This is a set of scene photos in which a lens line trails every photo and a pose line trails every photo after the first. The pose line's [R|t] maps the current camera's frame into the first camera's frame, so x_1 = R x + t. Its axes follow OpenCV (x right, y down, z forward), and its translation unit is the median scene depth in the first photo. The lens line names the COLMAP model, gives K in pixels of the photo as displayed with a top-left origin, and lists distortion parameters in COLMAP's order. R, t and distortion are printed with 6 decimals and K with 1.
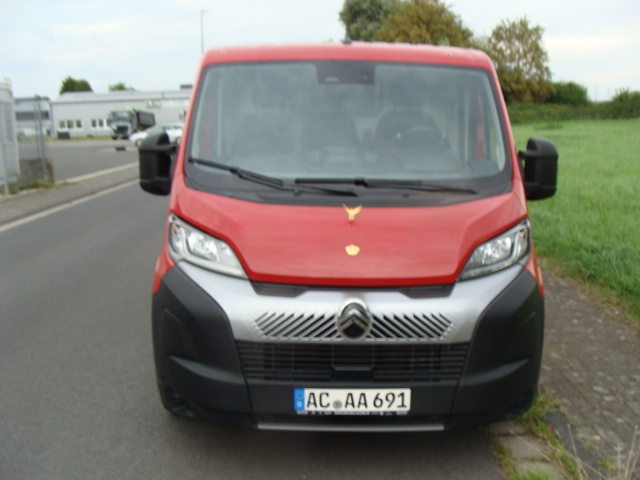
lens RADIAL K [[721.8, 0, 319.9], [0, 721.8, 239.8], [0, 0, 1]] dist [-0.126447, 0.000000]
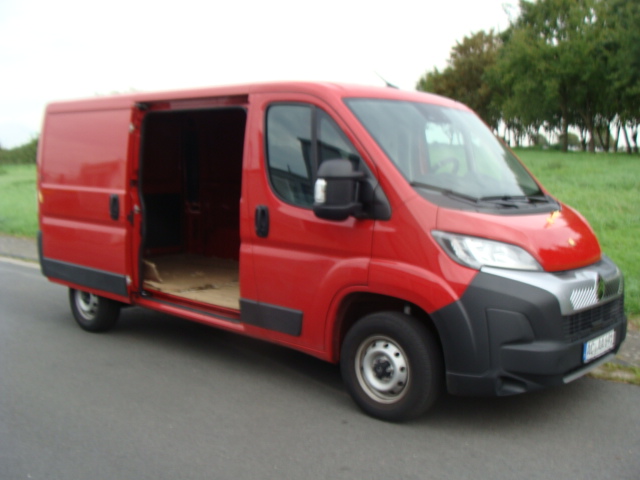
lens RADIAL K [[721.8, 0, 316.7], [0, 721.8, 240.1], [0, 0, 1]] dist [-0.126447, 0.000000]
pose [[0.655326, -0.068380, 0.752245, -1.175455], [0.118600, 0.992856, -0.013067, -0.028031], [-0.745977, 0.097779, 0.658754, 0.405199]]
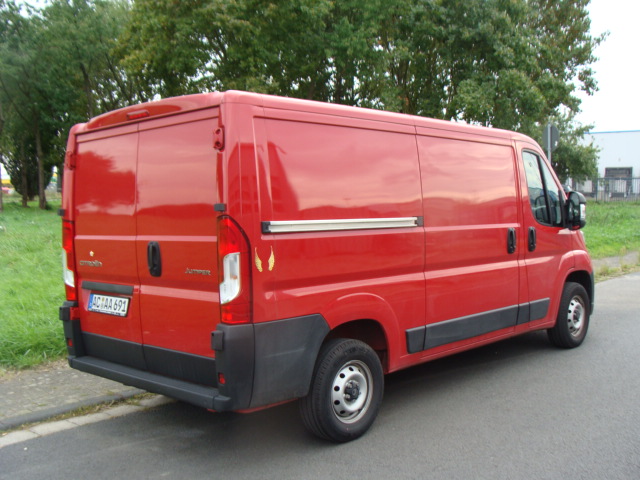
lens RADIAL K [[721.8, 0, 318.7], [0, 721.8, 240.0], [0, 0, 1]] dist [-0.126447, 0.000000]
pose [[-0.742639, 0.000049, 0.669692, -1.008605], [0.151596, 0.974054, 0.168038, -0.456536], [-0.652309, 0.226314, -0.723378, 2.930444]]
